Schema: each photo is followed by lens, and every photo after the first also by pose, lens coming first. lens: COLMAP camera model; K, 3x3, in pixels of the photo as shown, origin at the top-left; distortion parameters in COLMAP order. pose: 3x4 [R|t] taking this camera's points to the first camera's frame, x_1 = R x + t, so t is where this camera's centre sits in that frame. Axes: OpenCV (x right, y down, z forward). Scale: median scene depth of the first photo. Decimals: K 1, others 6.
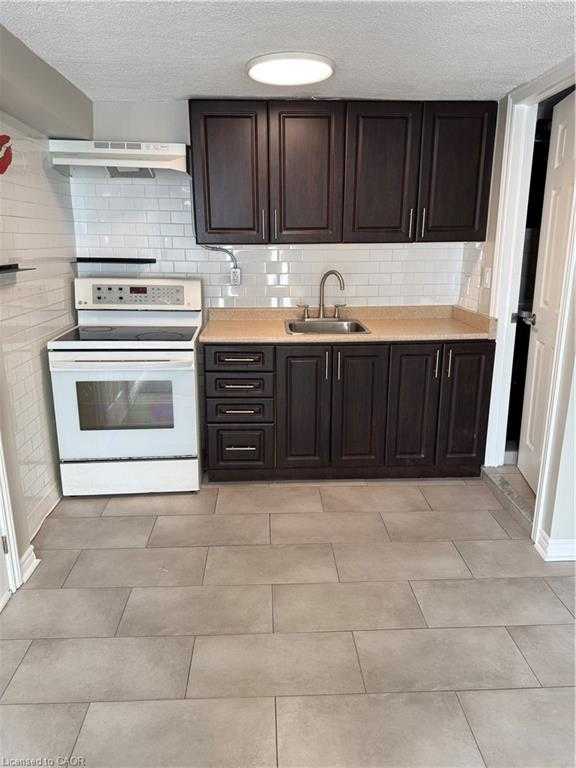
lens RADIAL K [[552.9, 0, 288.7], [0, 552.9, 385.2], [0, 0, 1]] dist [0.054186, -0.013695]
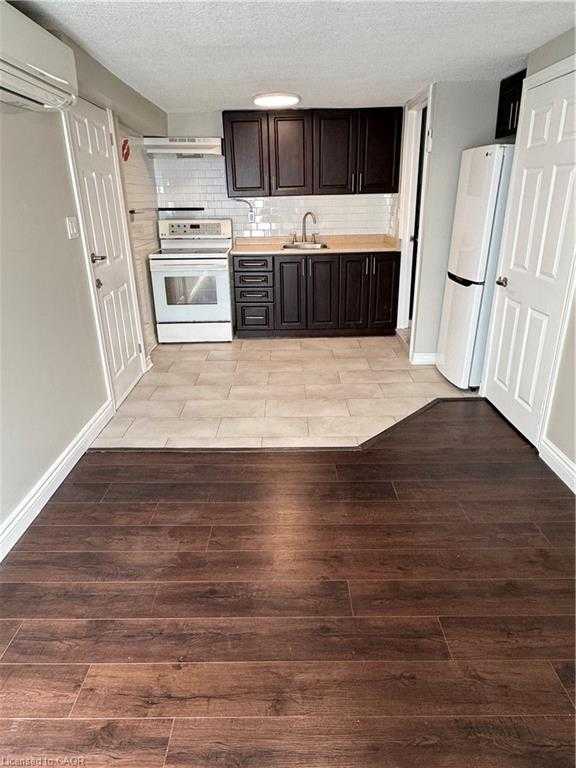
lens RADIAL K [[476.9, 0, 287.8], [0, 476.9, 382.7], [0, 0, 1]] dist [-0.000356, 0.006736]
pose [[0.998882, -0.001767, -0.047233, 0.090127], [0.007267, 0.993162, 0.116520, 0.148988], [0.046704, -0.116733, 0.992065, -0.538156]]
